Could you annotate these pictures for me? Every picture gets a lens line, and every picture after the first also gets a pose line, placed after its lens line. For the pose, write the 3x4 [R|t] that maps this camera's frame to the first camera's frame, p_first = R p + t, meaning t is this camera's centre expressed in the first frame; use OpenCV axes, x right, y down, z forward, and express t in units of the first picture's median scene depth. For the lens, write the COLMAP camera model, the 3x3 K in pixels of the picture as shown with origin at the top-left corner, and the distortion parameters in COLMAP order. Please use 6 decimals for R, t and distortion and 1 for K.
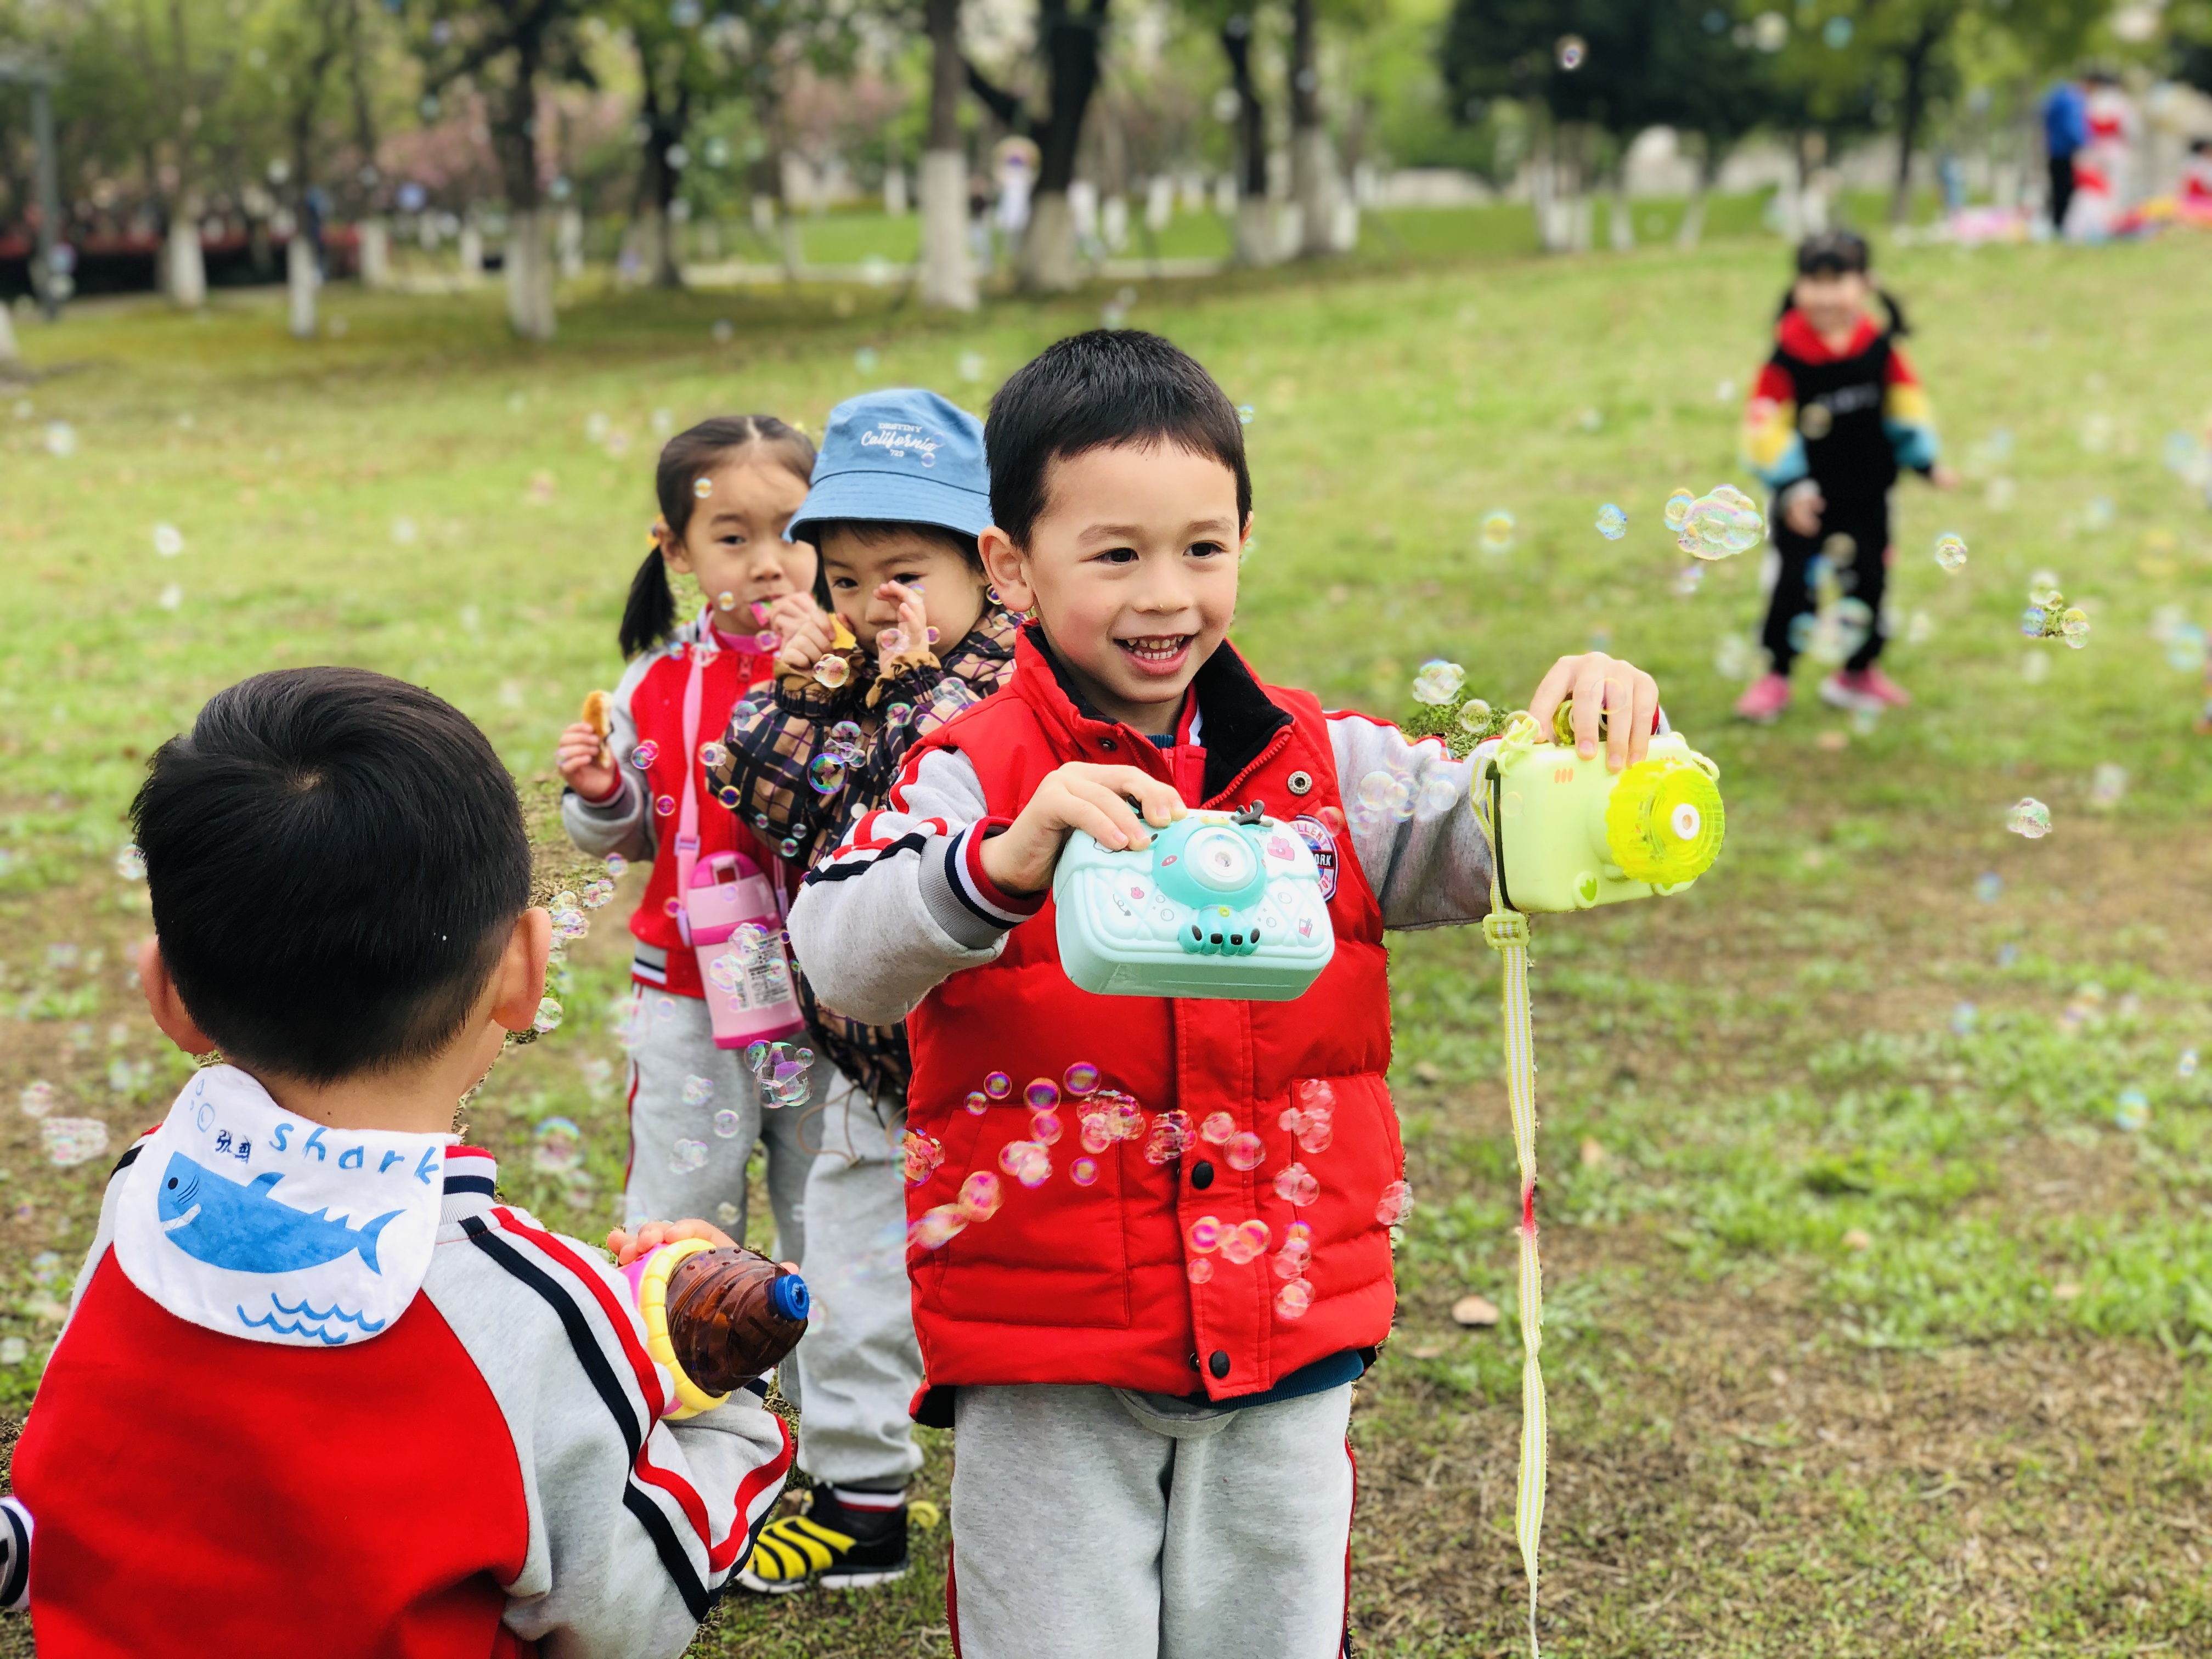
lens RADIAL K [[3226.1, 0, 1099.9], [0, 3226.1, 838.6], [0, 0, 1]] dist [0.041530, 0.000000]
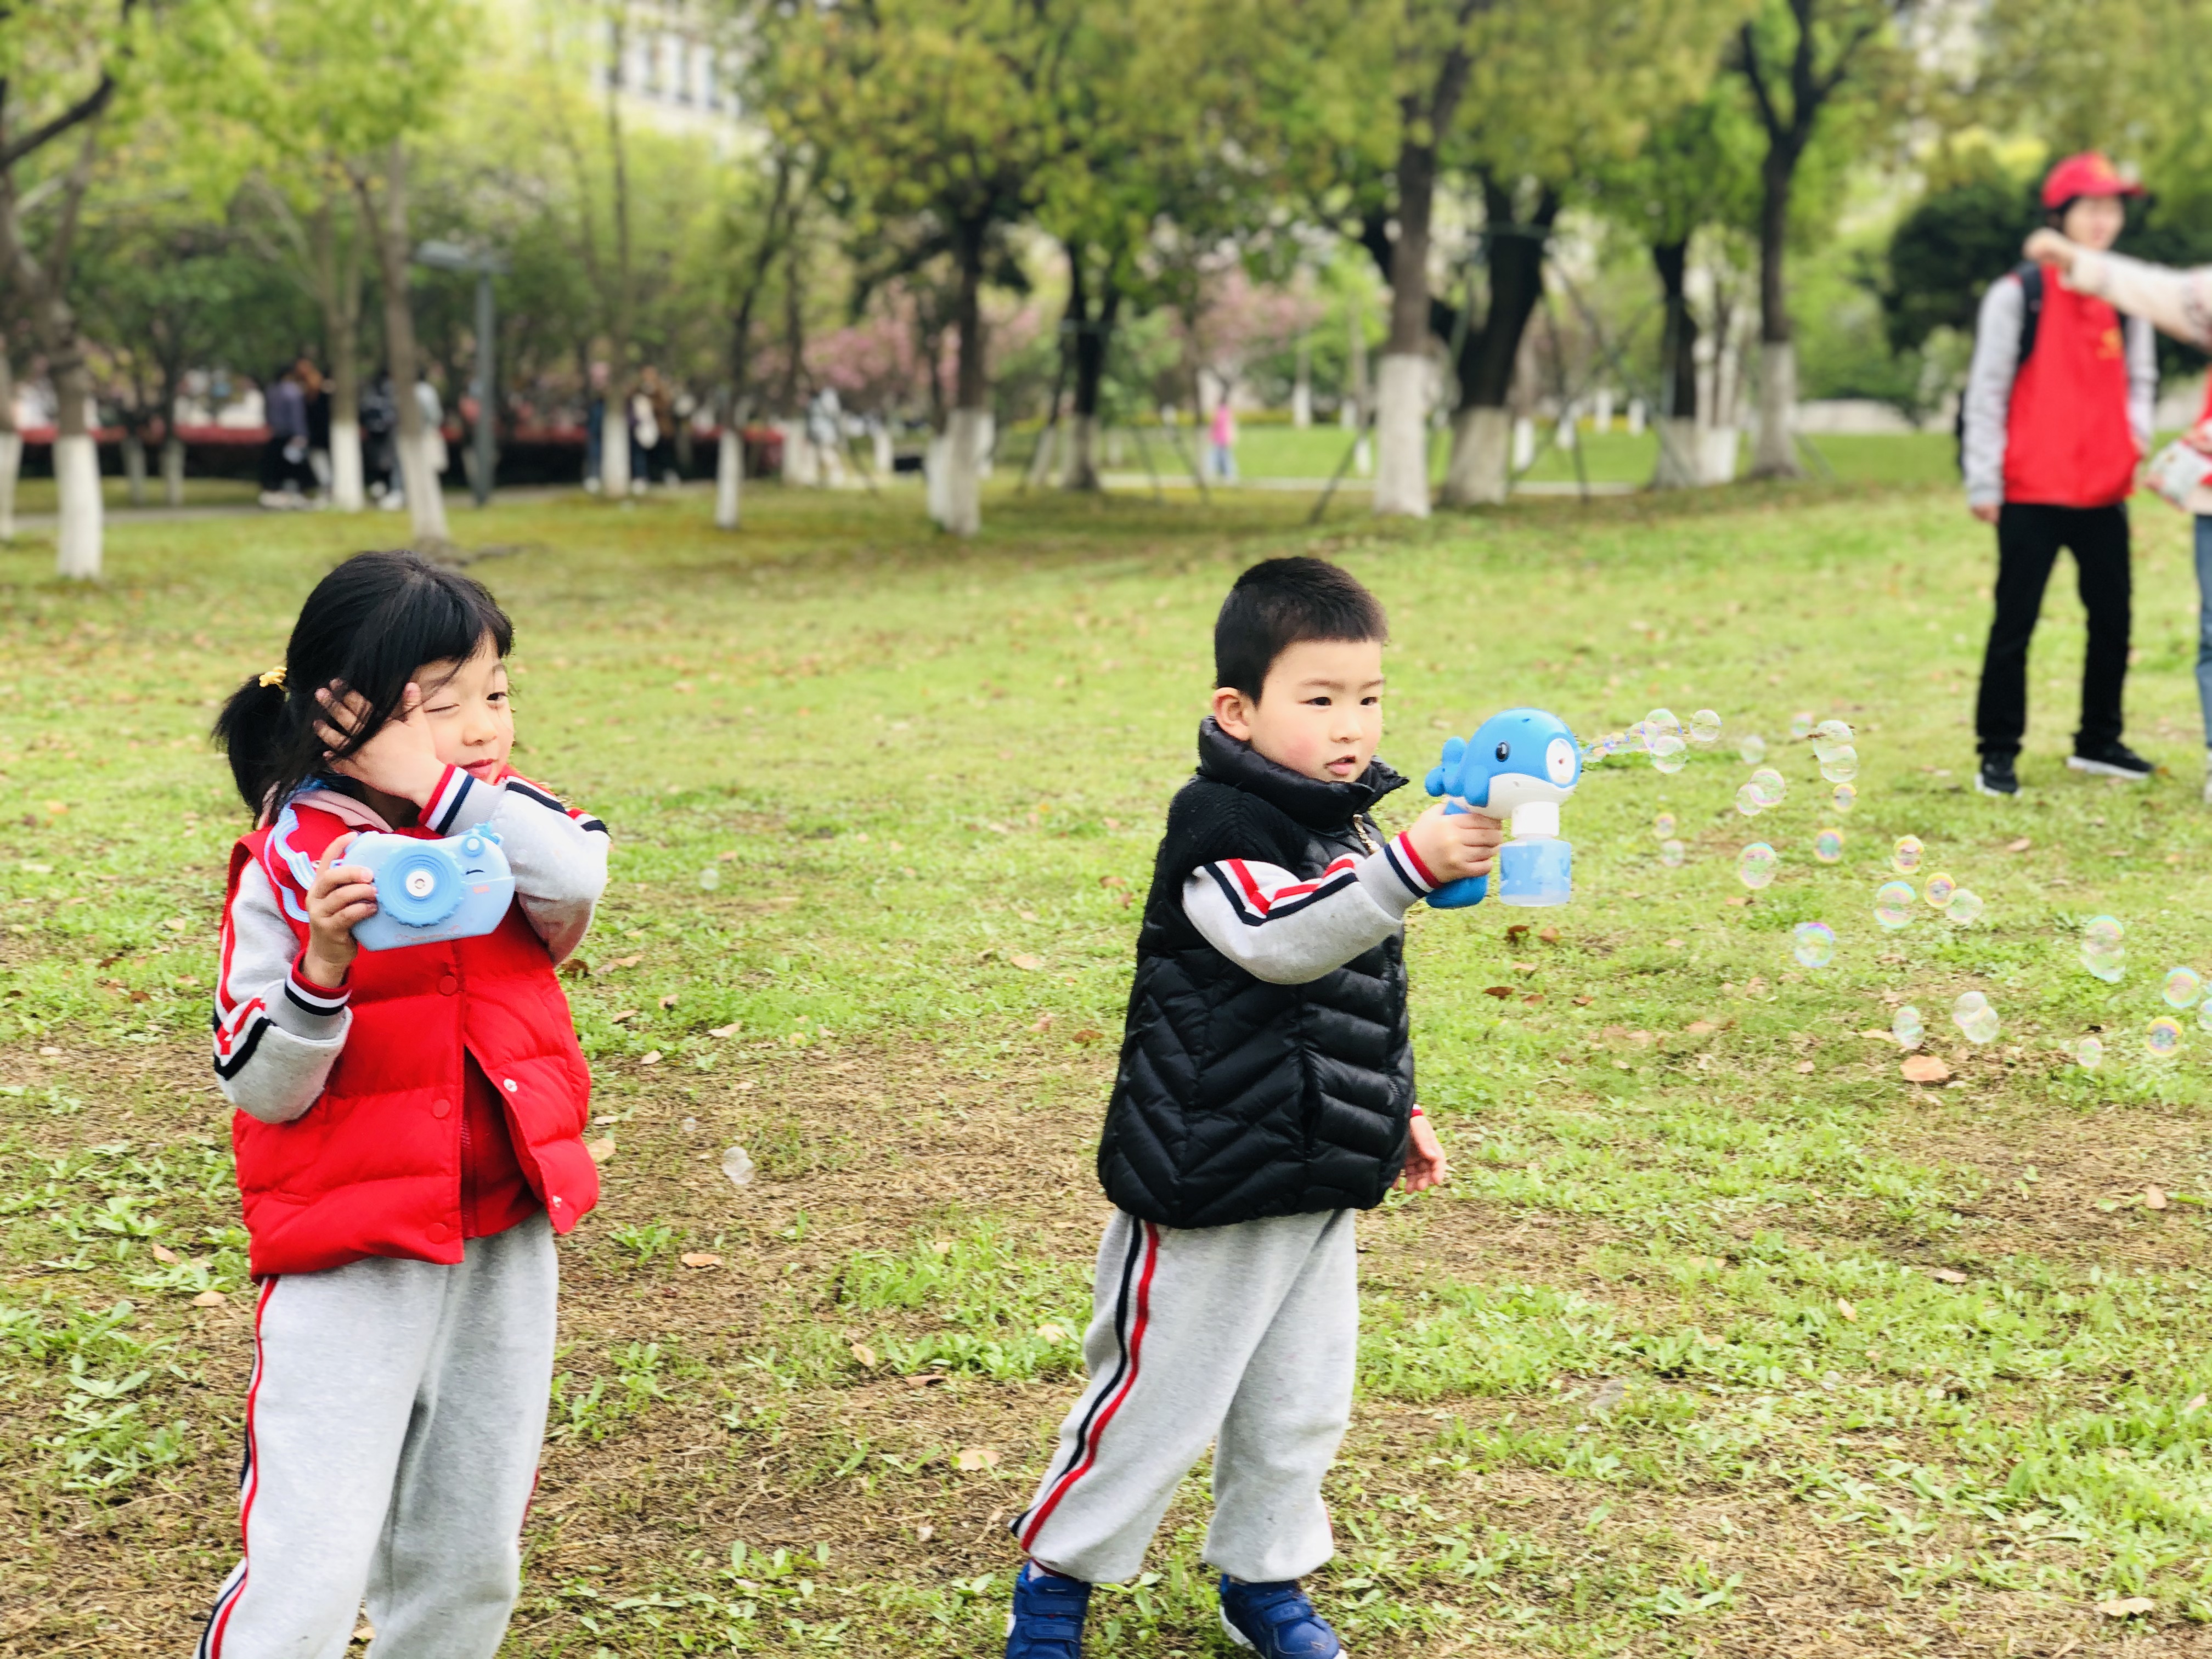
lens RADIAL K [[3226.1, 0, 1091.6], [0, 3226.1, 837.8], [0, 0, 1]] dist [0.041530, 0.000000]
pose [[0.992080, 0.043744, -0.117744, -0.047729], [-0.051340, 0.996738, -0.062266, -0.013209], [0.114636, 0.067818, 0.991090, 0.115776]]
